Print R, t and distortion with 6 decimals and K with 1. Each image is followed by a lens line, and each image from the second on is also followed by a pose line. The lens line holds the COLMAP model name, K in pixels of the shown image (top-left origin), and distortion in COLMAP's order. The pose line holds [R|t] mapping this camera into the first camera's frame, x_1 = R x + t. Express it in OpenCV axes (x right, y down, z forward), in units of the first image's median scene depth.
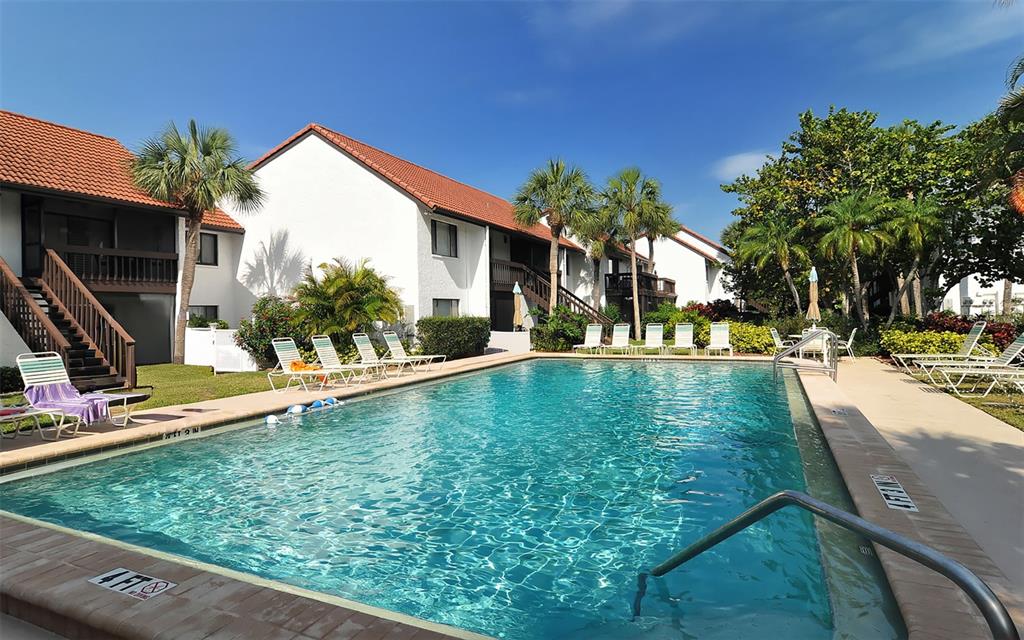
lens RADIAL K [[544.2, 0, 523.1], [0, 544.2, 316.4], [0, 0, 1]] dist [0.002757, 0.000439]
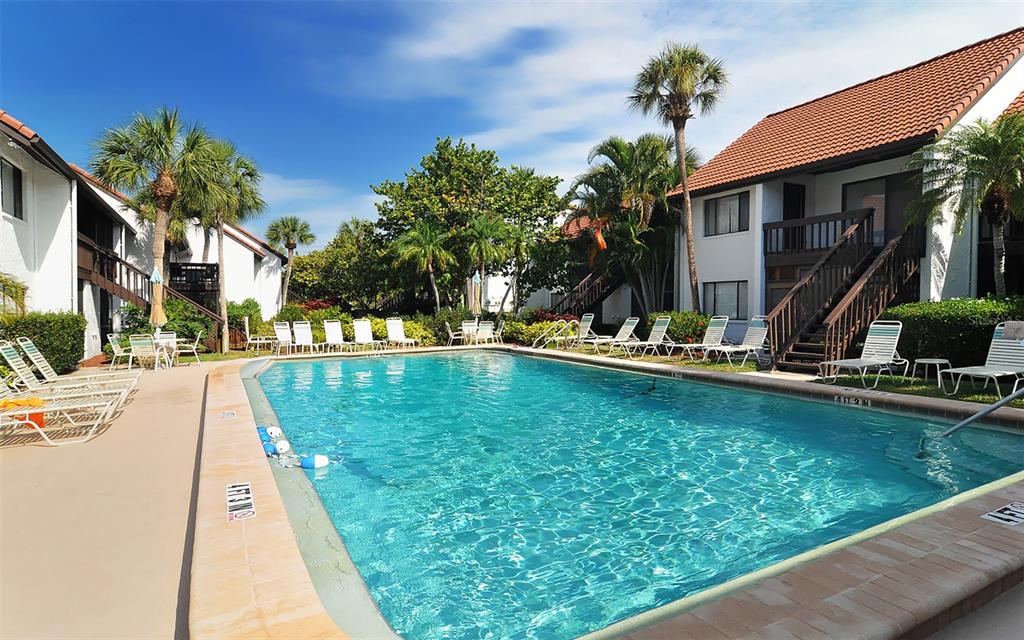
lens RADIAL K [[544.2, 0, 523.1], [0, 544.2, 316.4], [0, 0, 1]] dist [0.002757, 0.000439]
pose [[0.594124, -0.005286, 0.804356, -0.324267], [0.007140, 0.999974, 0.001298, 0.009125], [-0.804342, 0.004972, 0.594146, 0.164693]]
